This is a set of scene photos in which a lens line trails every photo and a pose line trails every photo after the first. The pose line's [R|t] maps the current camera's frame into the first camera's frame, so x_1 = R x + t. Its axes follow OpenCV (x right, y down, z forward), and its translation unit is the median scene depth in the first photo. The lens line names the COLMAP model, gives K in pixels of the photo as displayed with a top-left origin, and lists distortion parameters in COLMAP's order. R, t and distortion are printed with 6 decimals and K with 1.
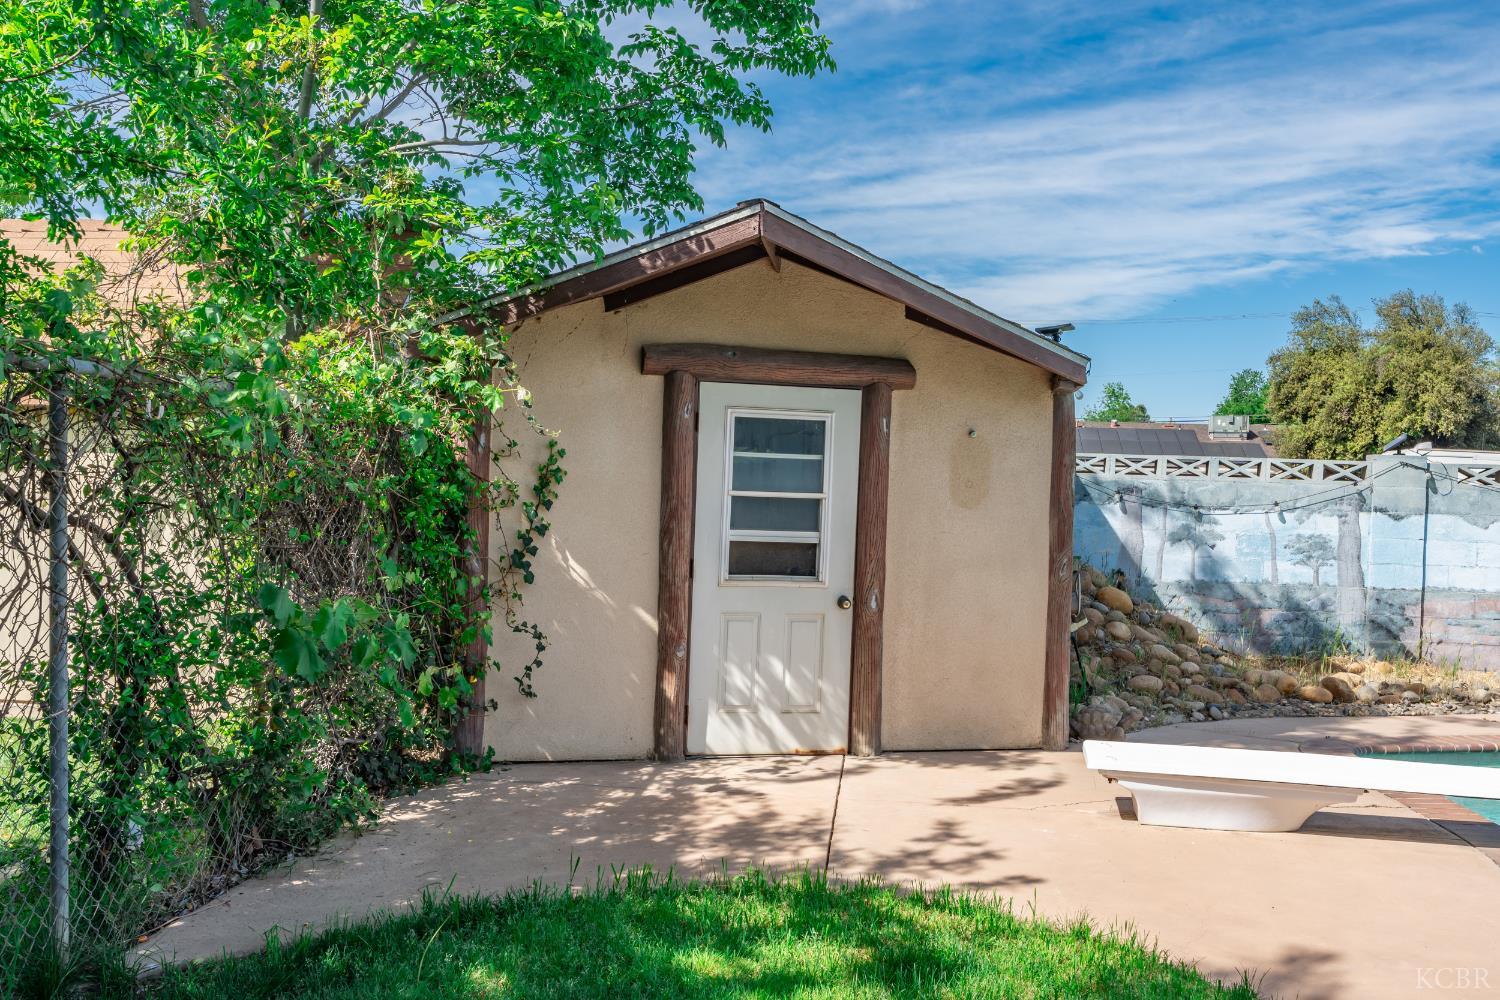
lens RADIAL K [[1327.4, 0, 750.0], [0, 1327.4, 500.0], [0, 0, 1]] dist [-0.012172, 0.077881]
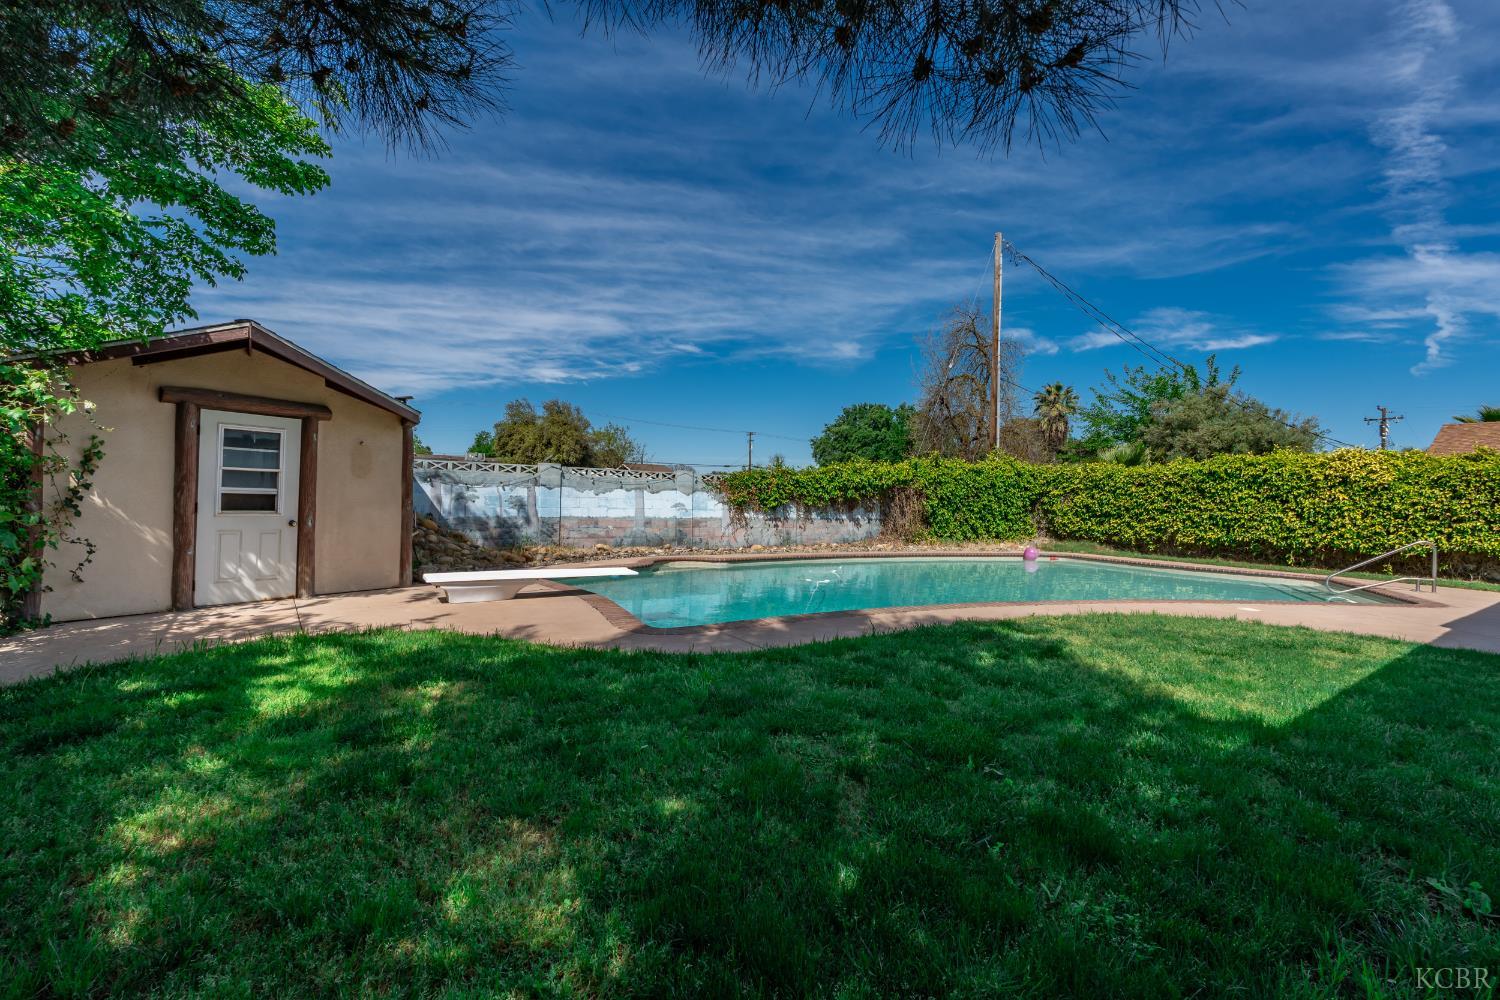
lens RADIAL K [[665.6, 0, 750.0], [0, 665.6, 500.0], [0, 0, 1]] dist [0.004871, 0.000517]
pose [[0.738995, -0.015153, 0.673541, -0.099776], [0.013166, 0.999881, 0.008049, 0.042822], [-0.673583, 0.002920, 0.739106, -0.227930]]
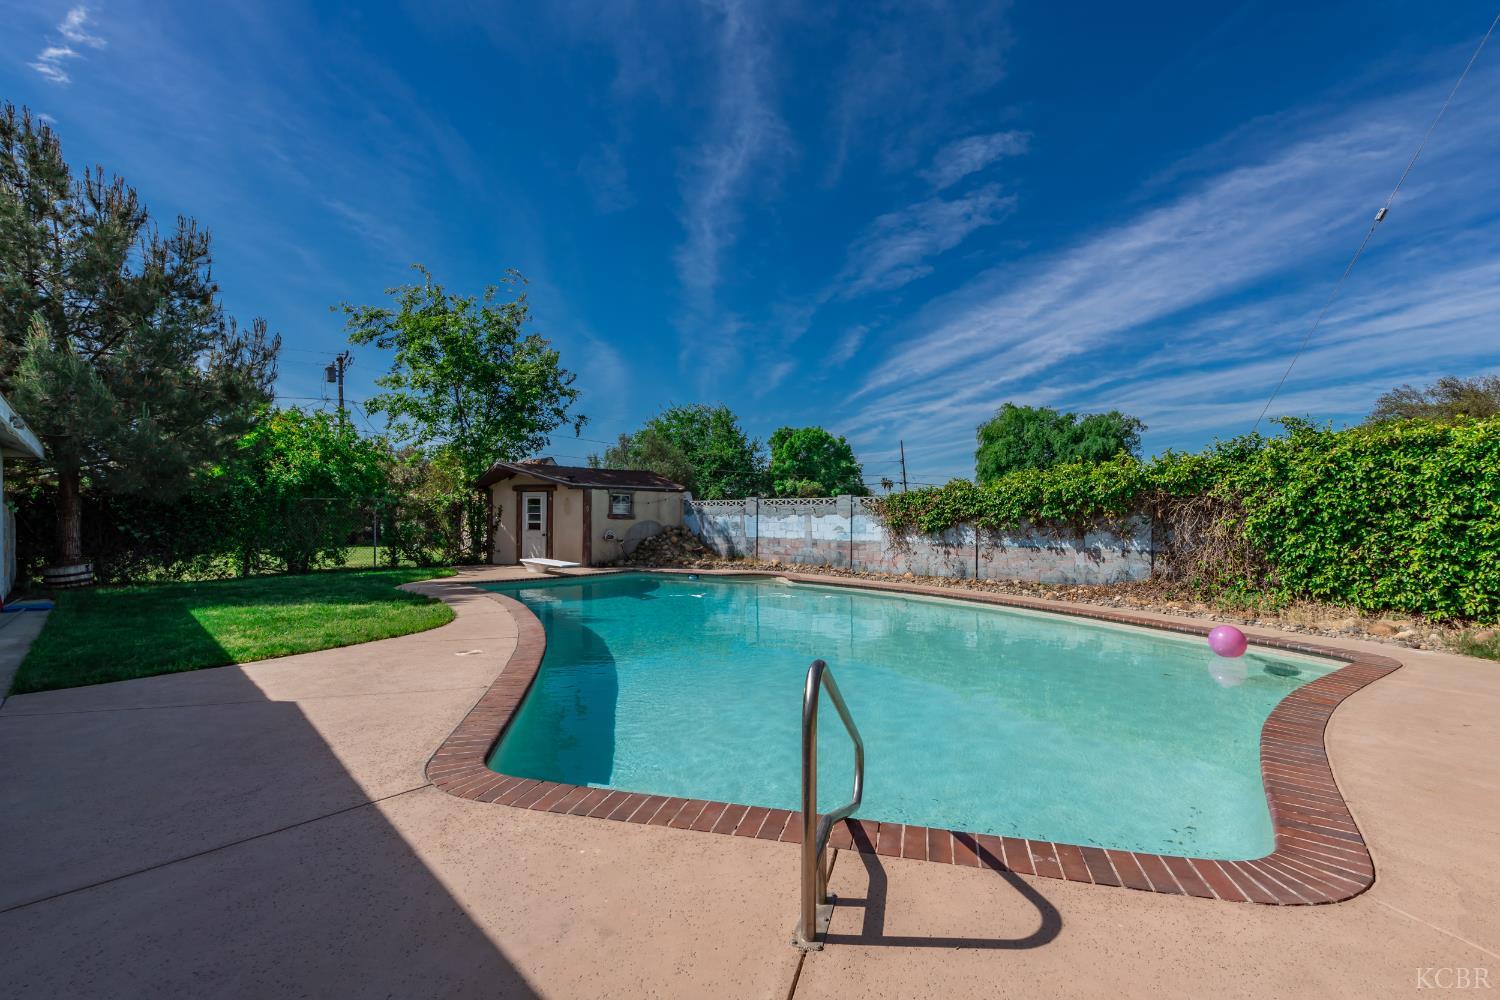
lens RADIAL K [[660.1, 0, 750.0], [0, 660.1, 500.0], [0, 0, 1]] dist [-0.042660, 0.000063]
pose [[0.770906, -0.048055, -0.635133, 2.212929], [0.013813, 0.998177, -0.058758, 0.101587], [0.636799, 0.036524, 0.770164, -0.396197]]
